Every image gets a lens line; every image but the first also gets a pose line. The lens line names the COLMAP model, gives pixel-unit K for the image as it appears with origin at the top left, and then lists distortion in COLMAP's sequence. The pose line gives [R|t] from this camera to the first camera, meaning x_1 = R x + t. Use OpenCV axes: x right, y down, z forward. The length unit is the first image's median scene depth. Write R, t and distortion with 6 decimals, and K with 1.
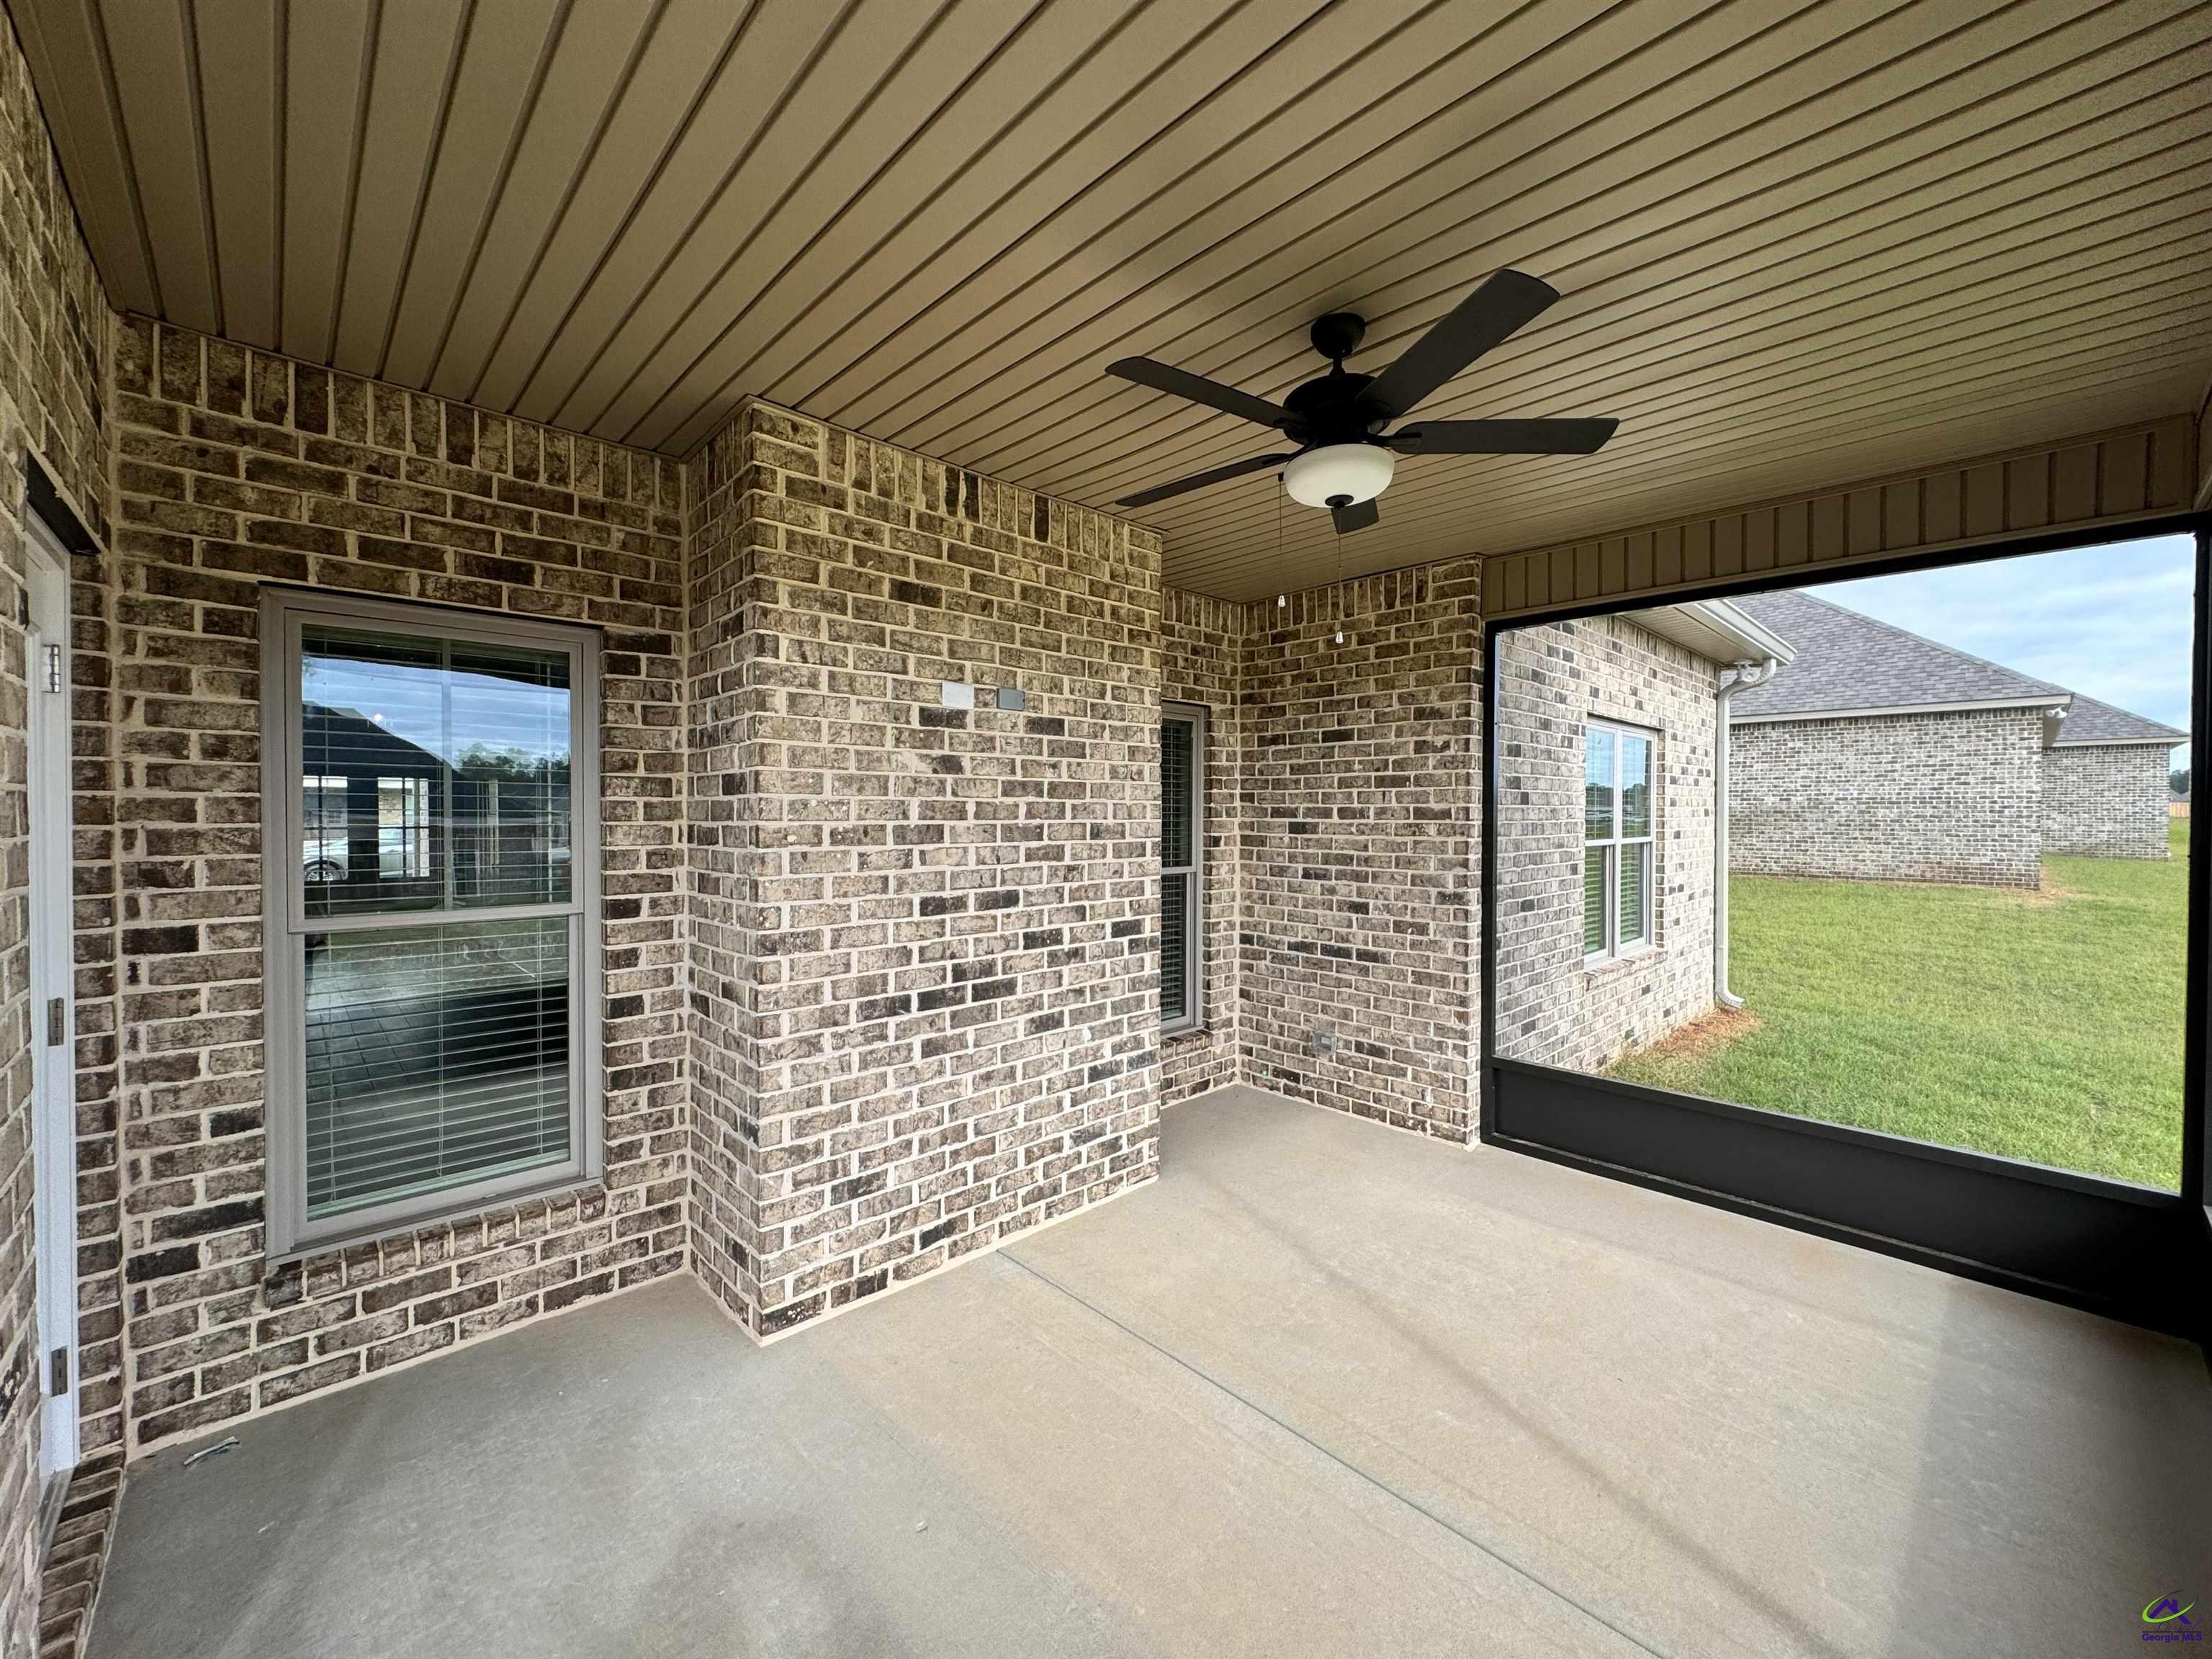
lens RADIAL K [[875.4, 0, 1105.6], [0, 875.4, 824.2], [0, 0, 1]] dist [0.001098, 0.000391]
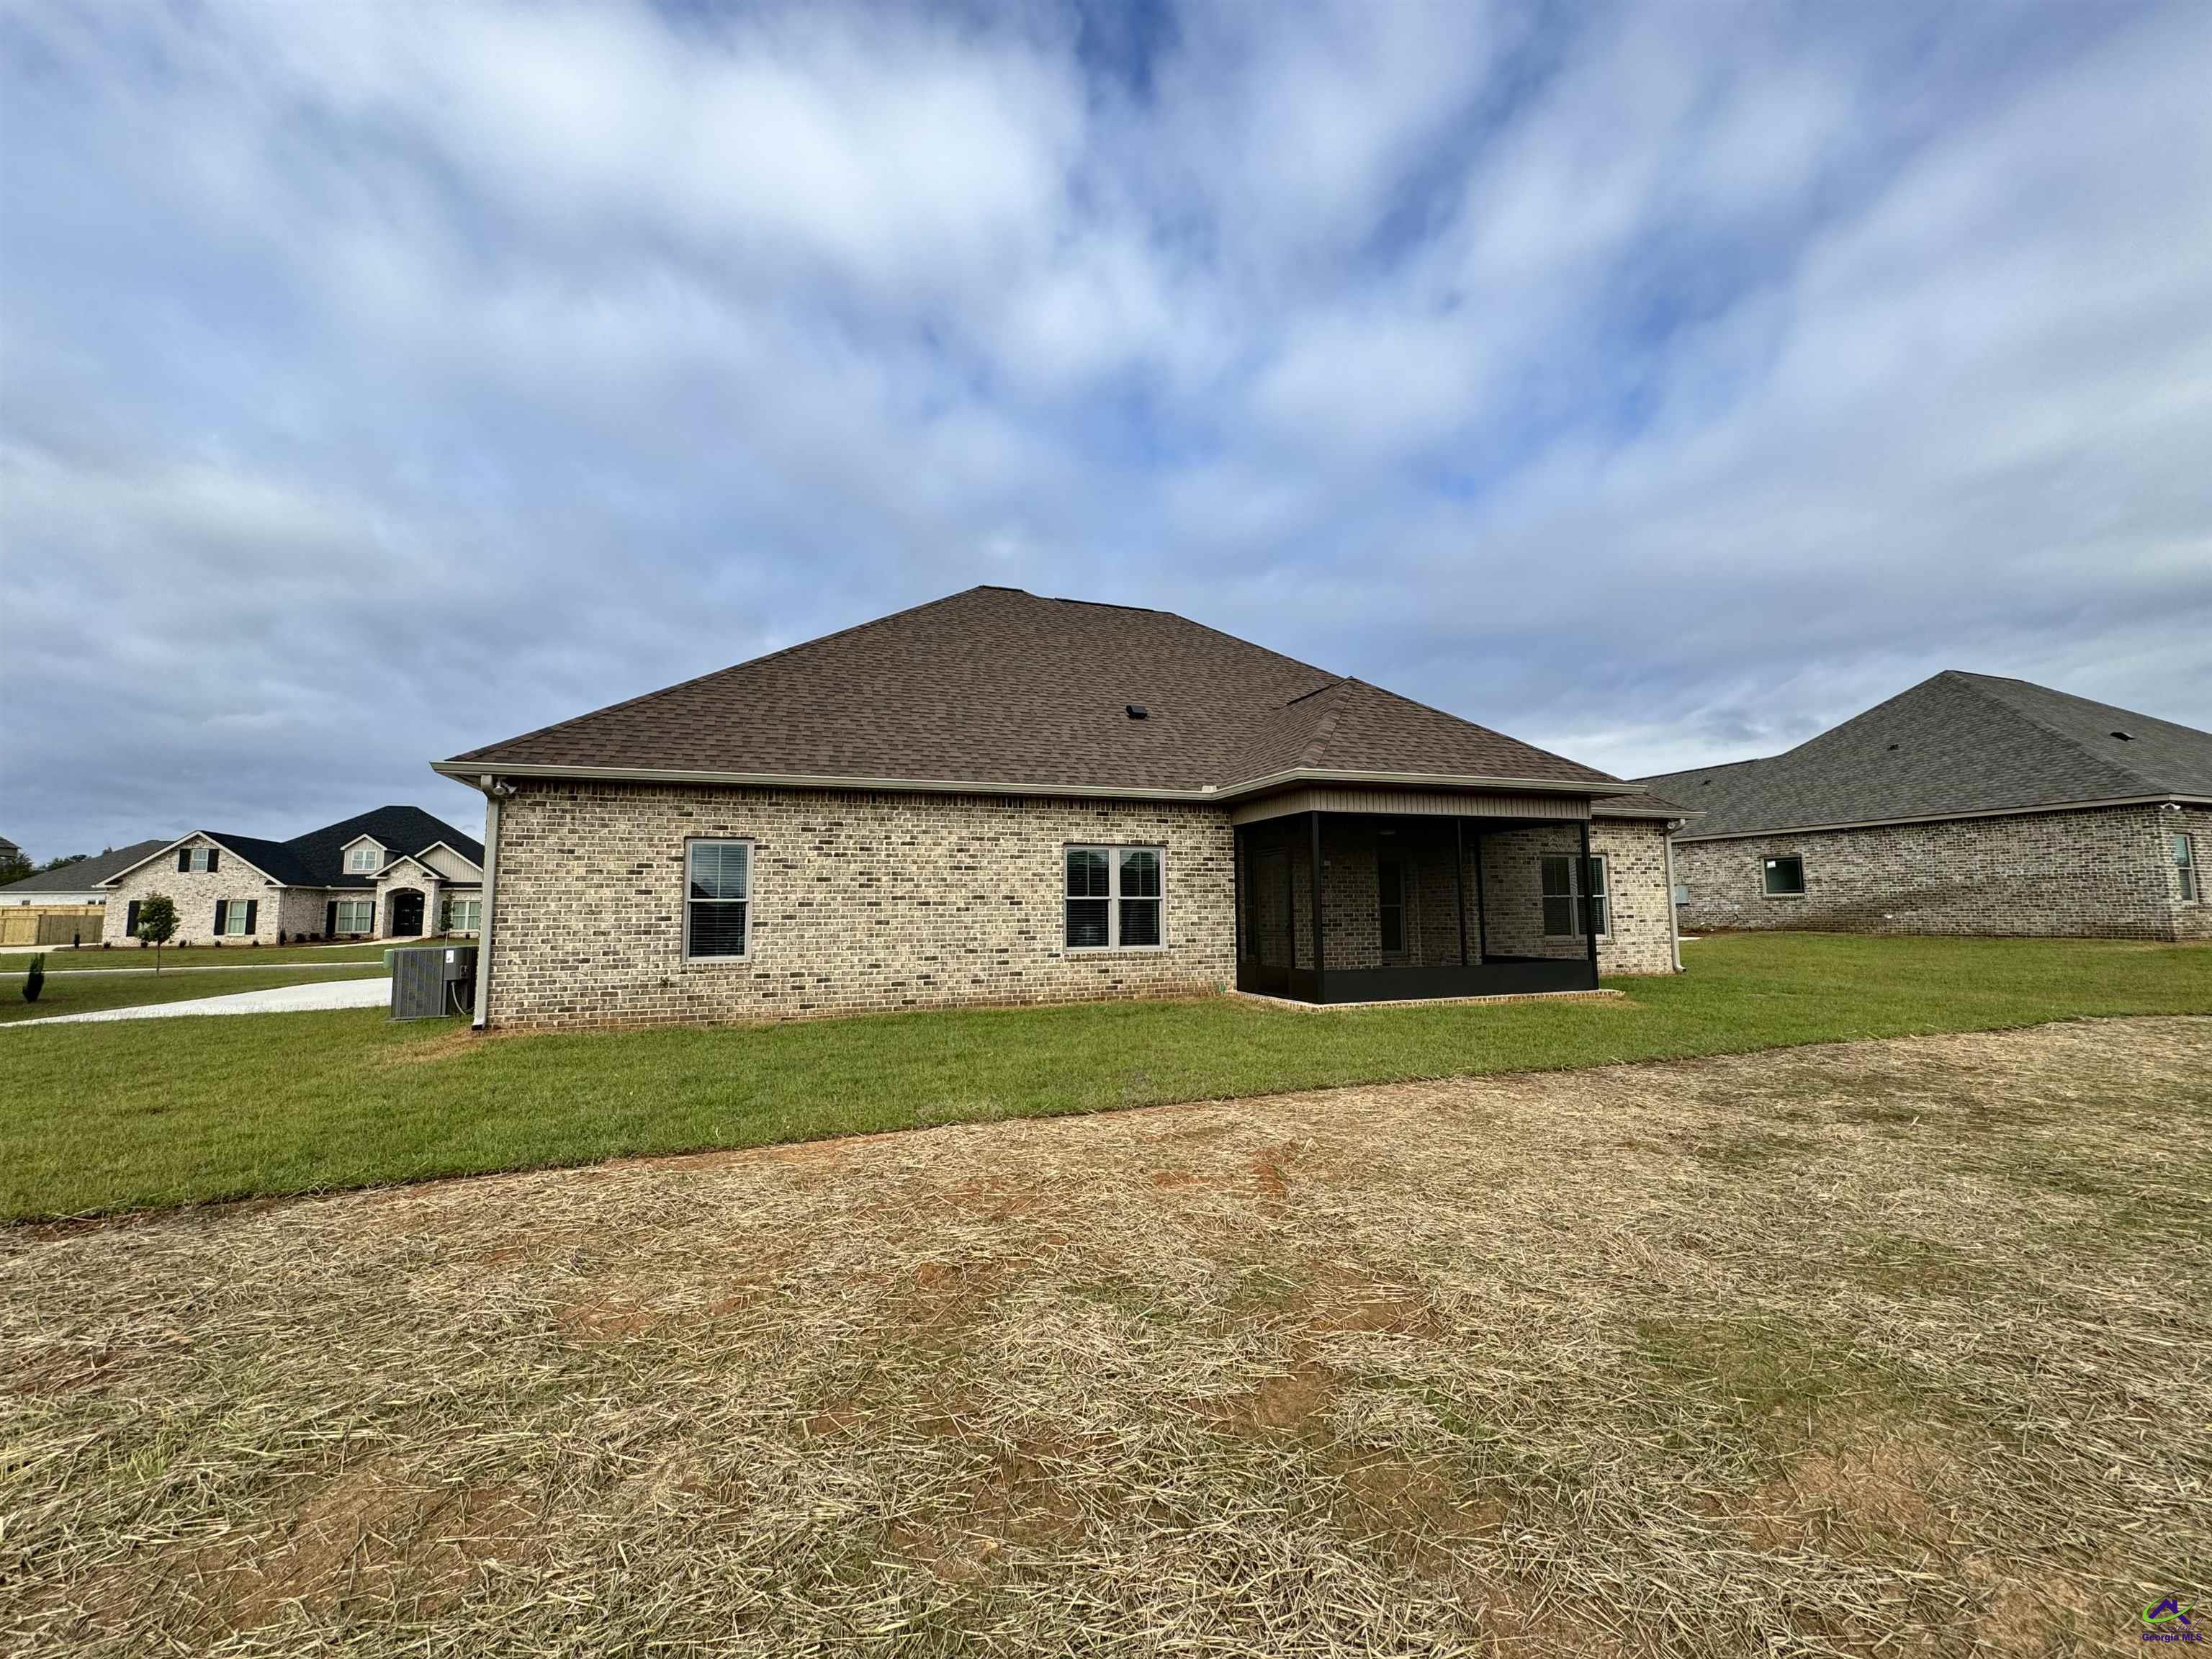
lens RADIAL K [[875.4, 0, 1105.6], [0, 875.4, 824.2], [0, 0, 1]] dist [0.001098, 0.000391]
pose [[0.914304, -0.052644, -0.401592, 0.135880], [0.006322, 0.993251, -0.115811, 0.039822], [0.404978, 0.103348, 0.908467, -0.799862]]
